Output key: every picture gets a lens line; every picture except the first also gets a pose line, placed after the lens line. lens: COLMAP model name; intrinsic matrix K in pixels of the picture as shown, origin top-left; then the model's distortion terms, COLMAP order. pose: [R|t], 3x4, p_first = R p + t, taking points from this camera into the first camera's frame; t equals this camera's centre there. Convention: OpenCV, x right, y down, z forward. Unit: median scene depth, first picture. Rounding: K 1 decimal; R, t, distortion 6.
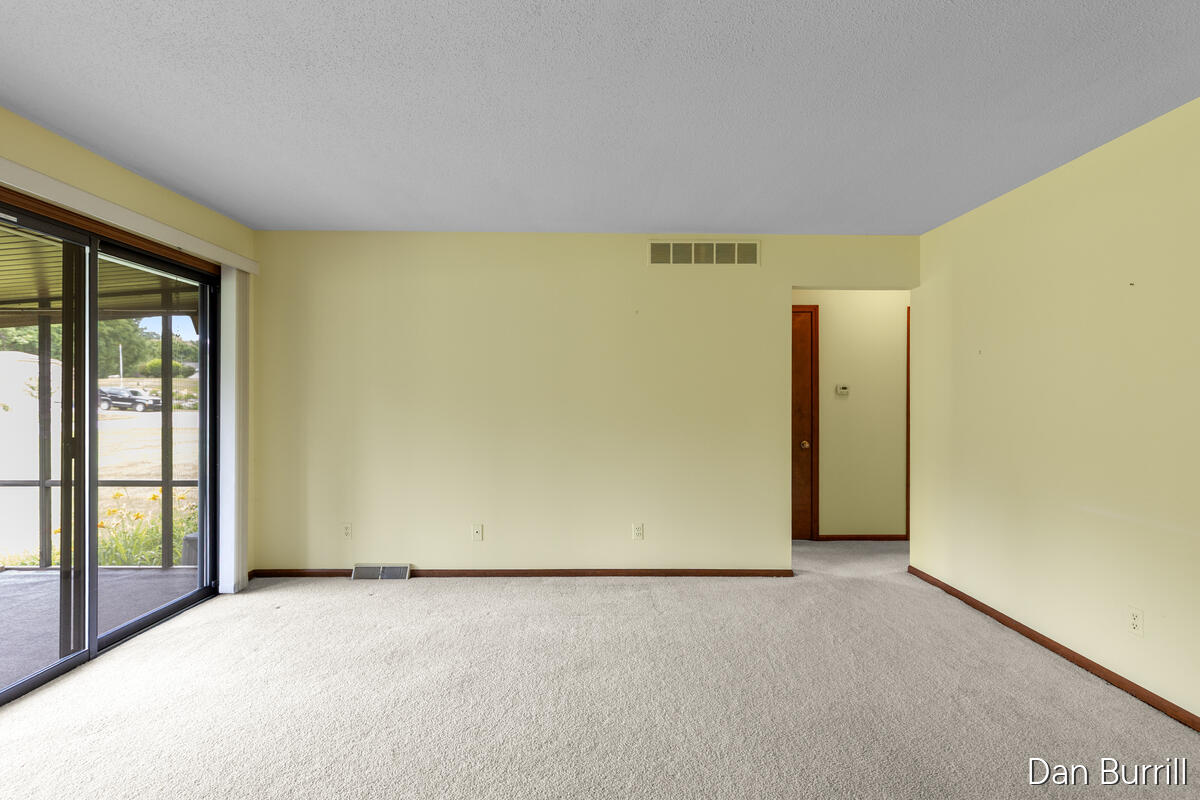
lens RADIAL K [[547.7, 0, 598.1], [0, 547.7, 394.4], [0, 0, 1]] dist [0.001192, -0.000021]
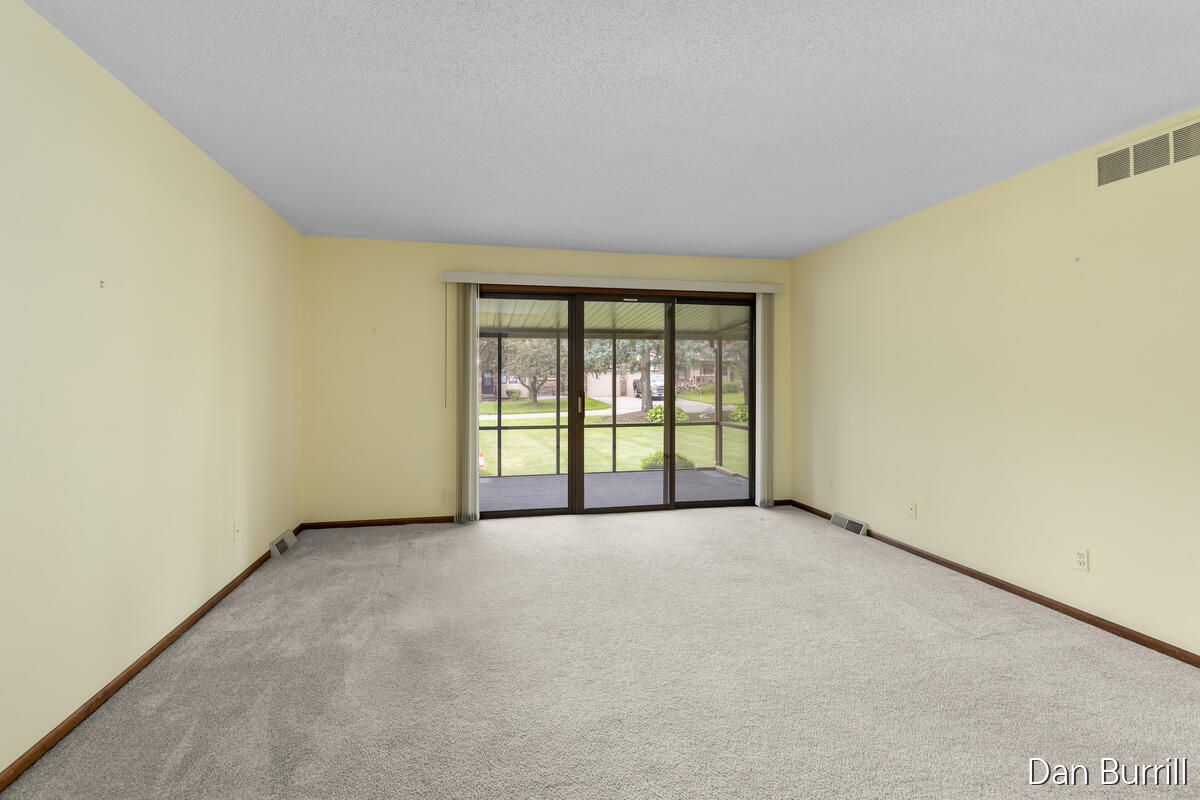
lens RADIAL K [[553.3, 0, 601.0], [0, 553.3, 374.4], [0, 0, 1]] dist [-0.000184, -0.000035]
pose [[0.204657, -0.010687, -0.978775, 0.706690], [0.008088, 0.999925, -0.009227, 0.005220], [0.978800, -0.006028, 0.204728, 0.236574]]
